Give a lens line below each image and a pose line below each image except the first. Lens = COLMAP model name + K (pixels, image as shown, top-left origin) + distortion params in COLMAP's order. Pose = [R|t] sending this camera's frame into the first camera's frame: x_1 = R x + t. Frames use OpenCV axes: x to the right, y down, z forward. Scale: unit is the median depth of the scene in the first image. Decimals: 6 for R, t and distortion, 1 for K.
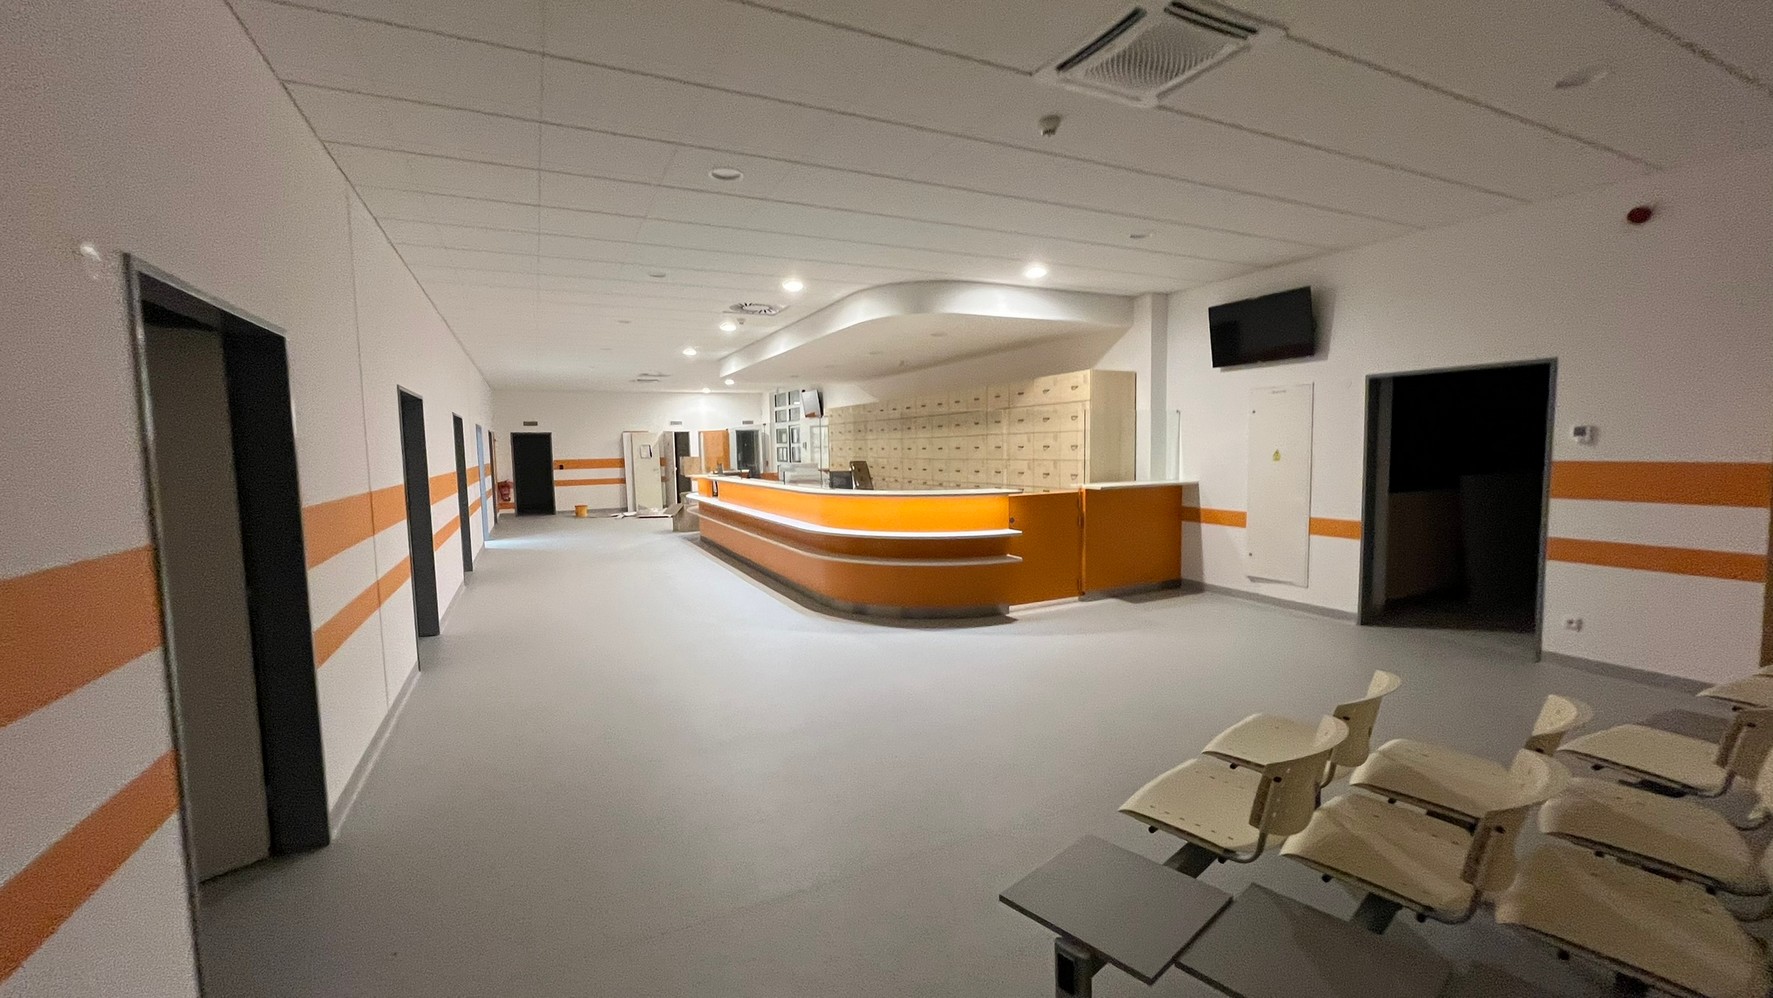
lens RADIAL K [[702.8, 0, 883.8], [0, 702.8, 494.5], [0, 0, 1]] dist [-0.003299, 0.000033]
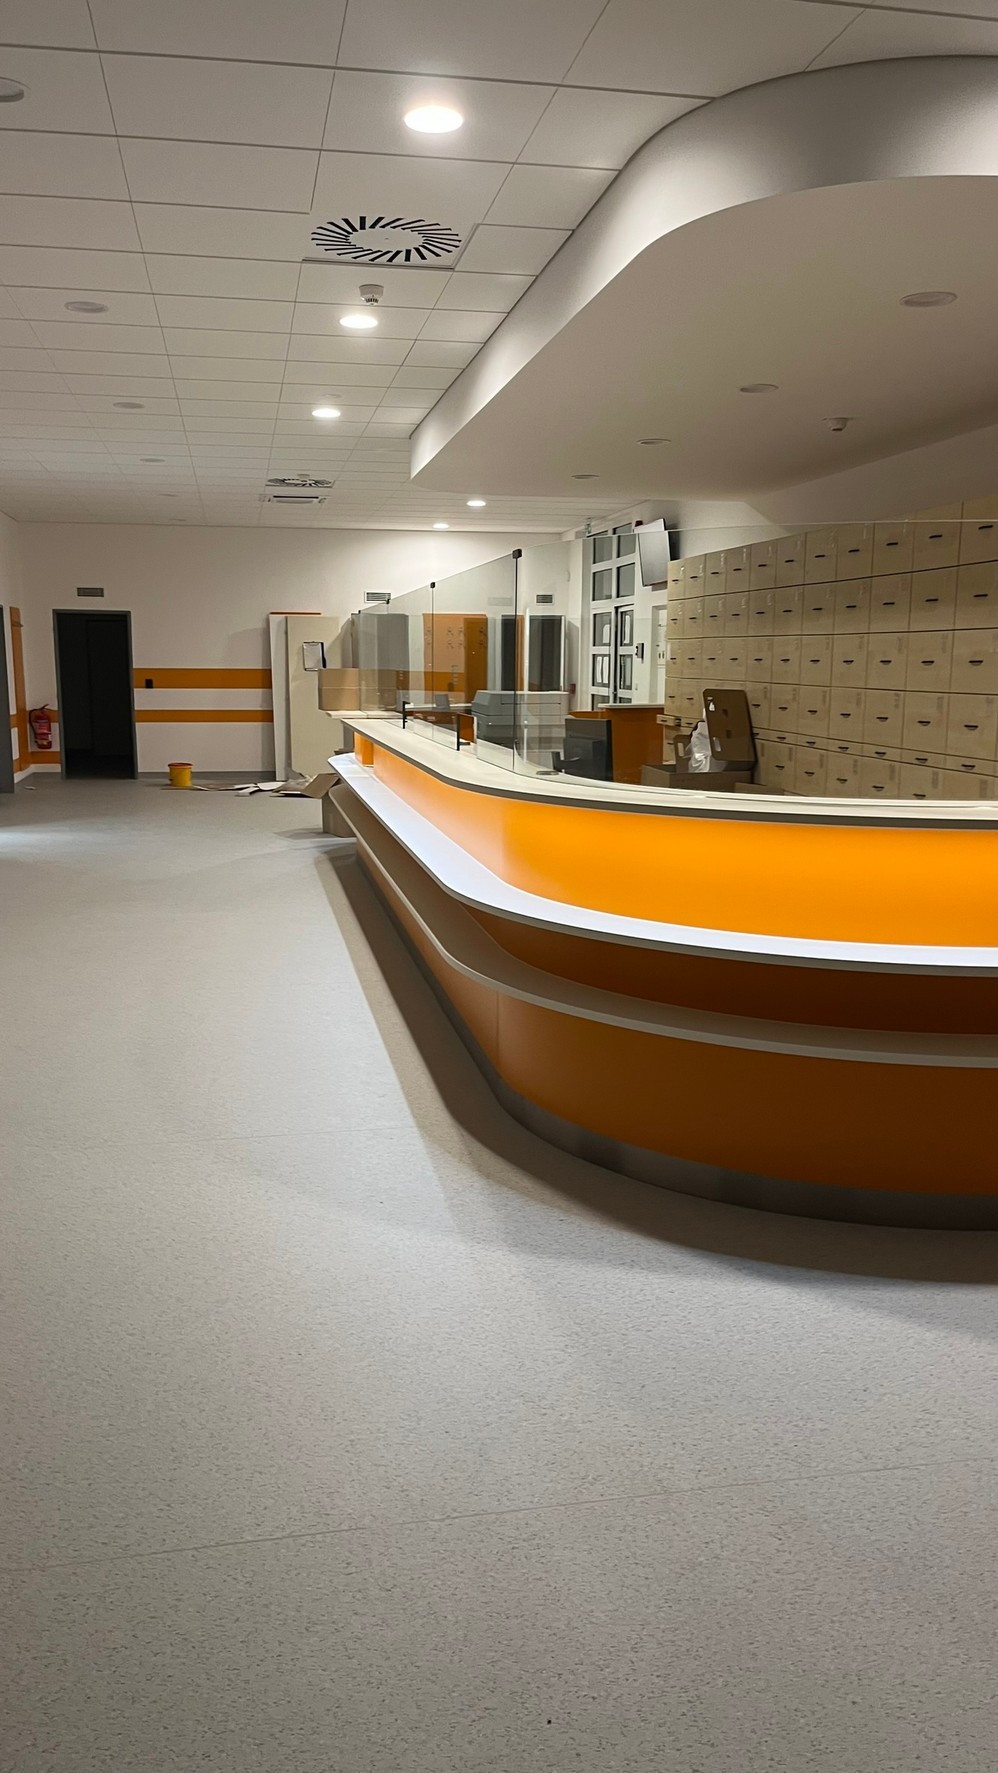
lens RADIAL K [[1348.1, 0, 501.1], [0, 1348.1, 896.1], [0, 0, 1]] dist [0.039467, 0.001527]
pose [[0.964963, 0.070125, -0.252841, 0.028697], [-0.042676, 0.992739, 0.112461, -0.007901], [0.258891, -0.097730, 0.960950, 0.139658]]
